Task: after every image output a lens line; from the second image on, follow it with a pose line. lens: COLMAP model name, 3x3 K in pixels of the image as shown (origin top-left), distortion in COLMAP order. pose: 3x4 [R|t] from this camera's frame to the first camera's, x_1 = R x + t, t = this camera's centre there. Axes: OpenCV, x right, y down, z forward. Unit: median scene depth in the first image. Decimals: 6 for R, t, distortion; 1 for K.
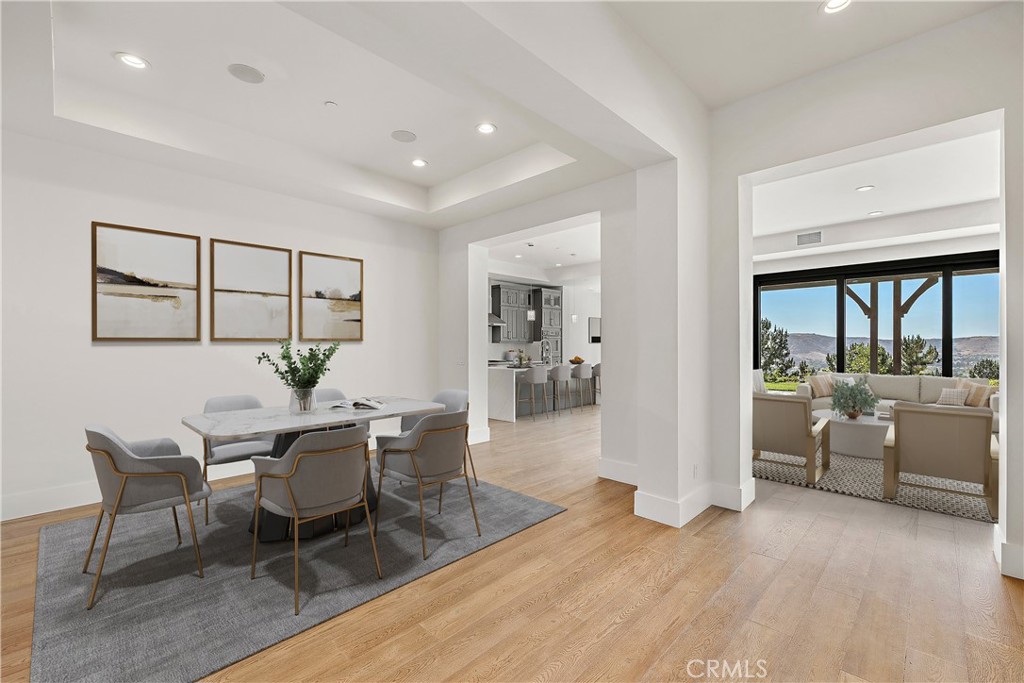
lens RADIAL K [[432.1, 0, 506.5], [0, 432.1, 343.2], [0, 0, 1]] dist [-0.001579, -0.000086]
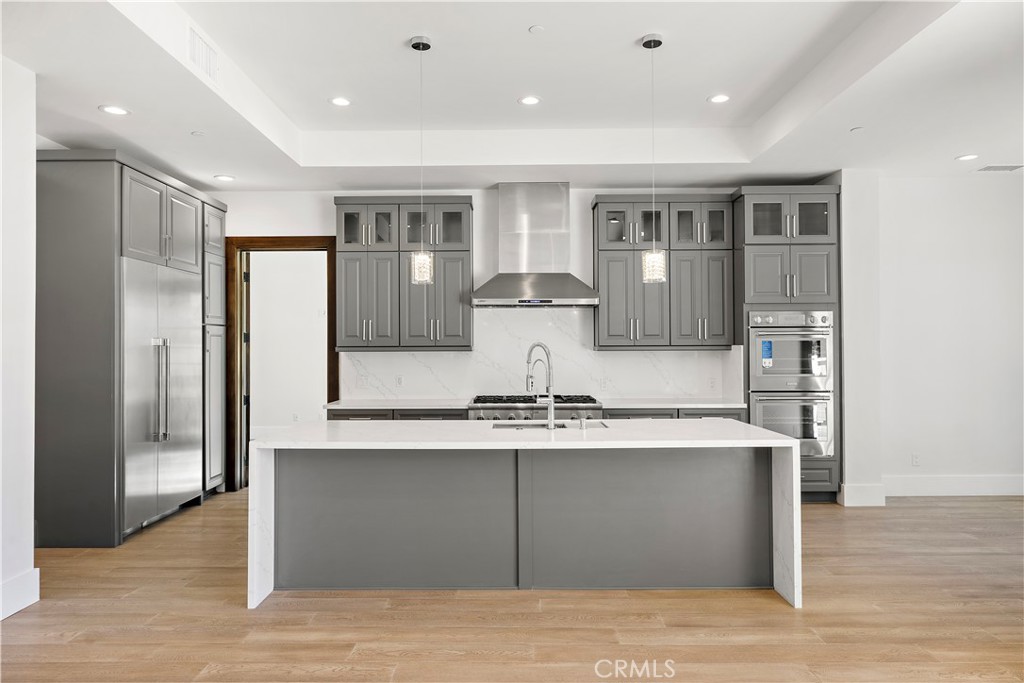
lens RADIAL K [[662.6, 0, 512.0], [0, 662.6, 341.5], [0, 0, 1]] dist [-0.002467, -0.000939]
pose [[0.698367, -0.009931, -0.715671, 0.323140], [0.004175, 0.999943, -0.009801, -0.002681], [0.715727, 0.003857, 0.698369, 0.511382]]
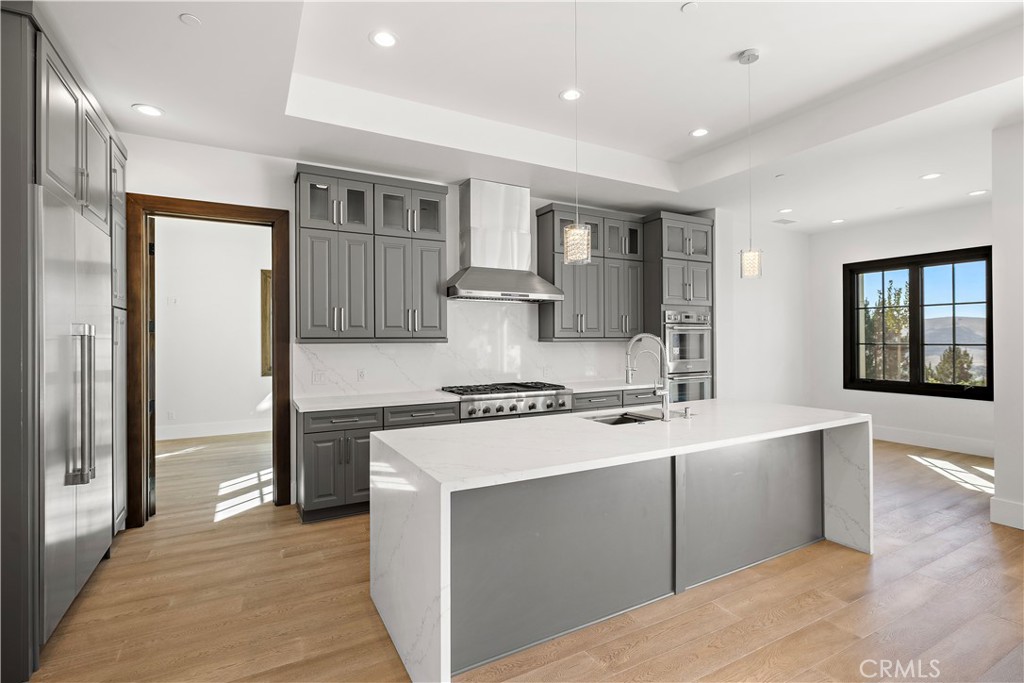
lens RADIAL K [[478.4, 0, 509.2], [0, 478.4, 338.2], [0, 0, 1]] dist [-0.003596, -0.000319]
pose [[0.958023, -0.004693, -0.286654, 0.072605], [0.004359, 0.999989, -0.001803, -0.002917], [0.286659, 0.000477, 0.958033, 0.506868]]
